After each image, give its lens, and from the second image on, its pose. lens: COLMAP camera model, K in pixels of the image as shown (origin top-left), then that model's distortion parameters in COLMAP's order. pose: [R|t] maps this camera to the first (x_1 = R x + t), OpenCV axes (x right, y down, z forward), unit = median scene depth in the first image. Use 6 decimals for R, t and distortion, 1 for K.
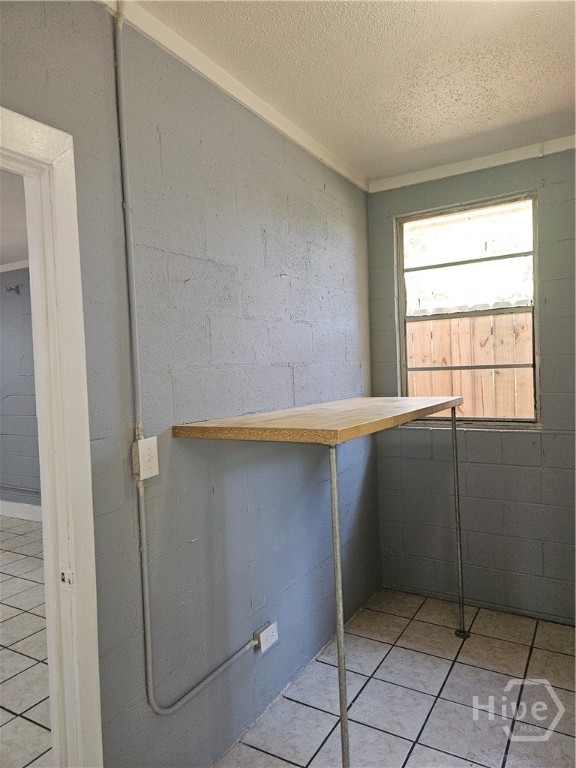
lens RADIAL K [[516.6, 0, 295.4], [0, 516.6, 378.8], [0, 0, 1]] dist [0.054303, -0.021727]
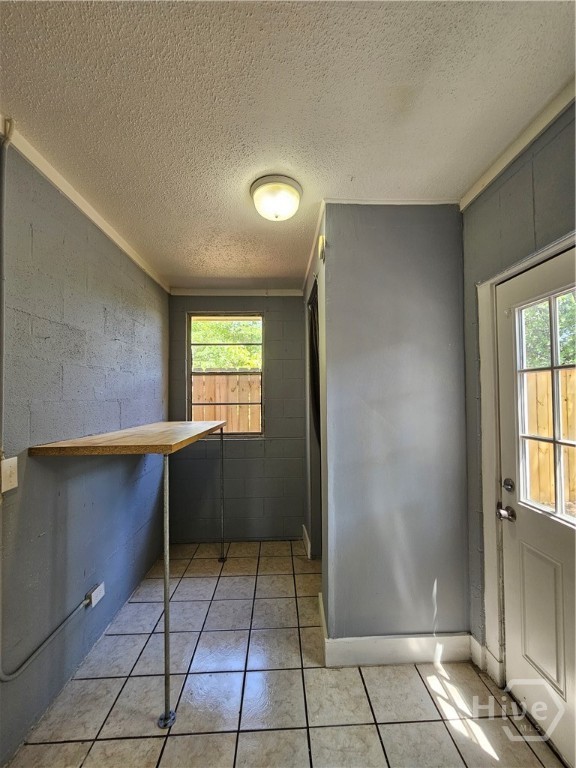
lens RADIAL K [[316.9, 0, 289.9], [0, 316.9, 387.5], [0, 0, 1]] dist [-0.002649, 0.001703]
pose [[0.841522, 0.045755, 0.538282, -0.080435], [-0.011468, 0.997695, -0.066877, -0.008927], [-0.540102, 0.050105, 0.840107, -0.017775]]
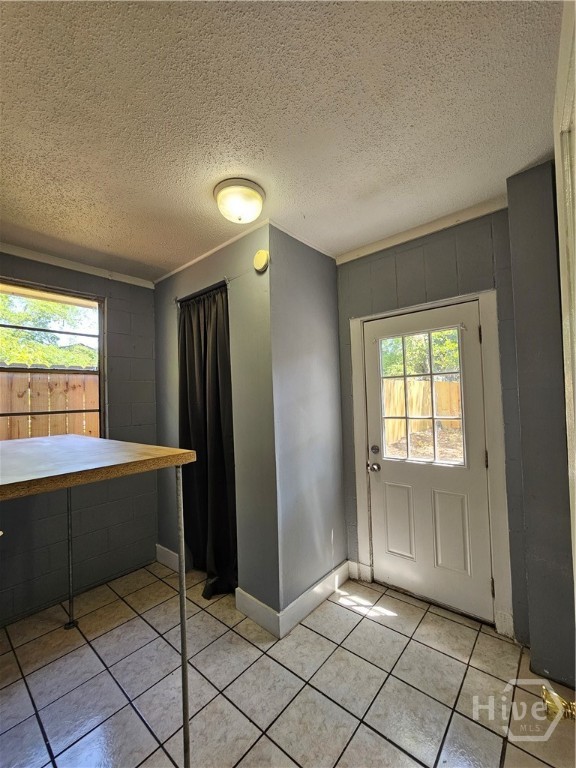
lens RADIAL K [[316.9, 0, 292.0], [0, 316.9, 387.4], [0, 0, 1]] dist [-0.002649, 0.001703]
pose [[0.177469, 0.065298, 0.981958, -0.374781], [0.048437, 0.996007, -0.074986, 0.003574], [-0.982934, 0.060871, 0.173598, 0.321151]]
